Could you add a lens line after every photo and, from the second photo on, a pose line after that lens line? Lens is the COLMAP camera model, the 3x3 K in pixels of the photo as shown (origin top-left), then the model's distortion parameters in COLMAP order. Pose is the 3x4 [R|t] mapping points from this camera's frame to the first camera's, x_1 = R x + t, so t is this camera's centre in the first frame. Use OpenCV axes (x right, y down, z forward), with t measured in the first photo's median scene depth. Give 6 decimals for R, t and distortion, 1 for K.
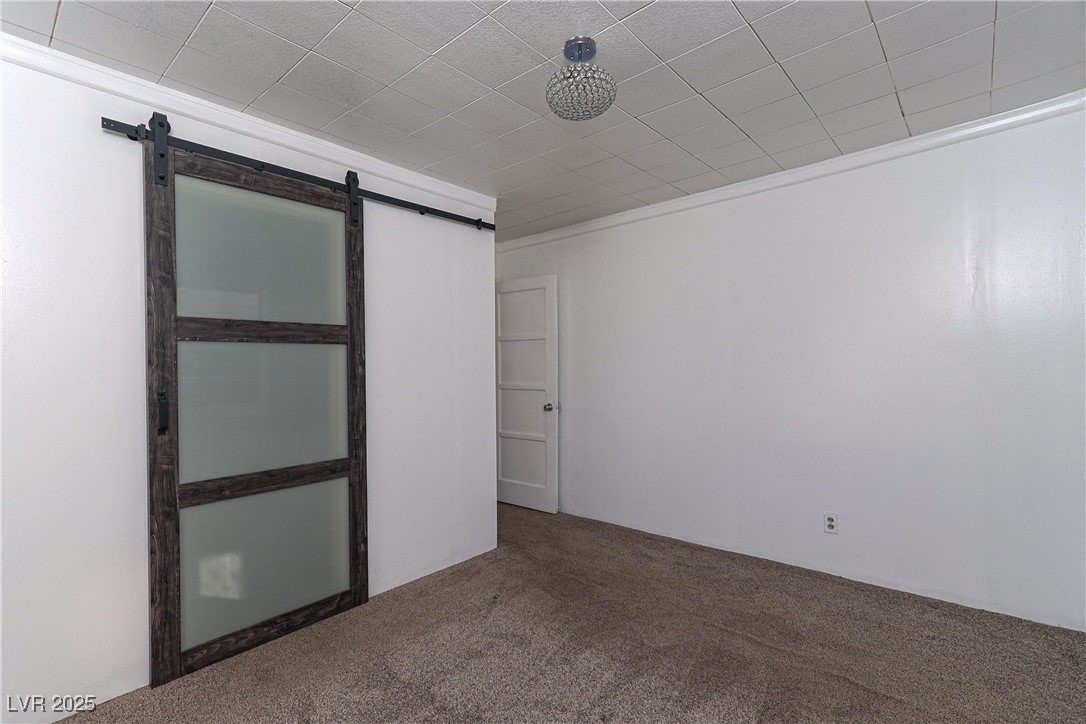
lens RADIAL K [[508.8, 0, 542.7], [0, 508.8, 354.1], [0, 0, 1]] dist [0.000924, 0.000805]
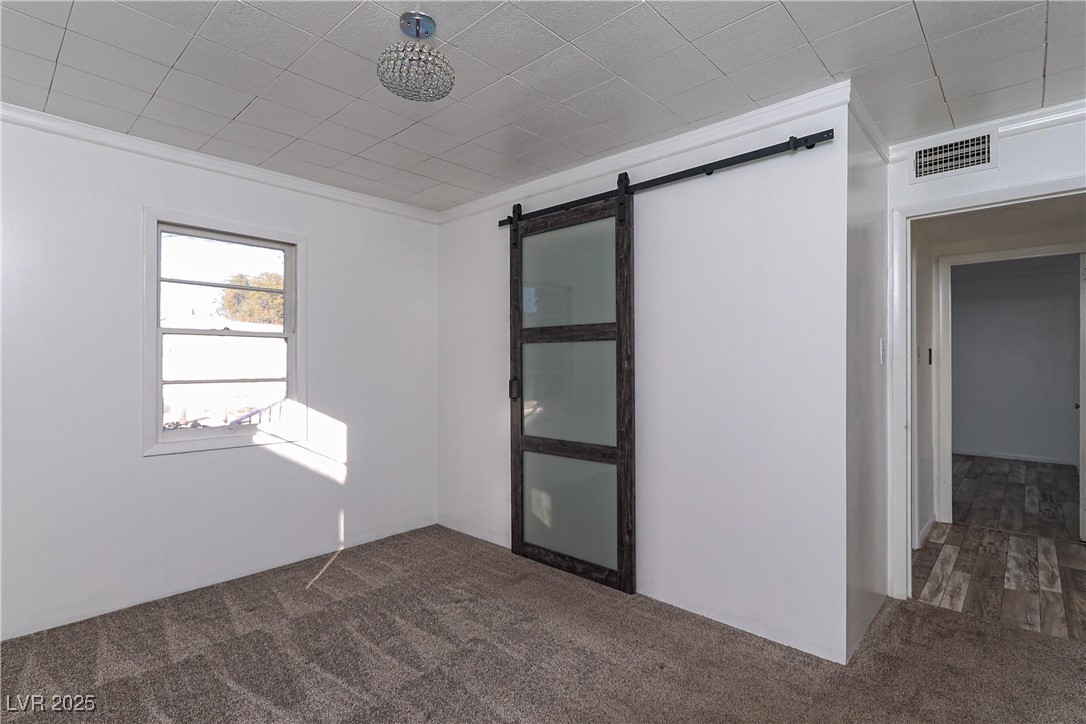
lens RADIAL K [[508.8, 0, 542.7], [0, 508.8, 354.1], [0, 0, 1]] dist [0.000924, 0.000805]
pose [[-0.019549, -0.002300, -0.999806, 0.703214], [0.024464, 0.999697, -0.002779, 0.009363], [0.999510, -0.024513, -0.019487, 0.898647]]
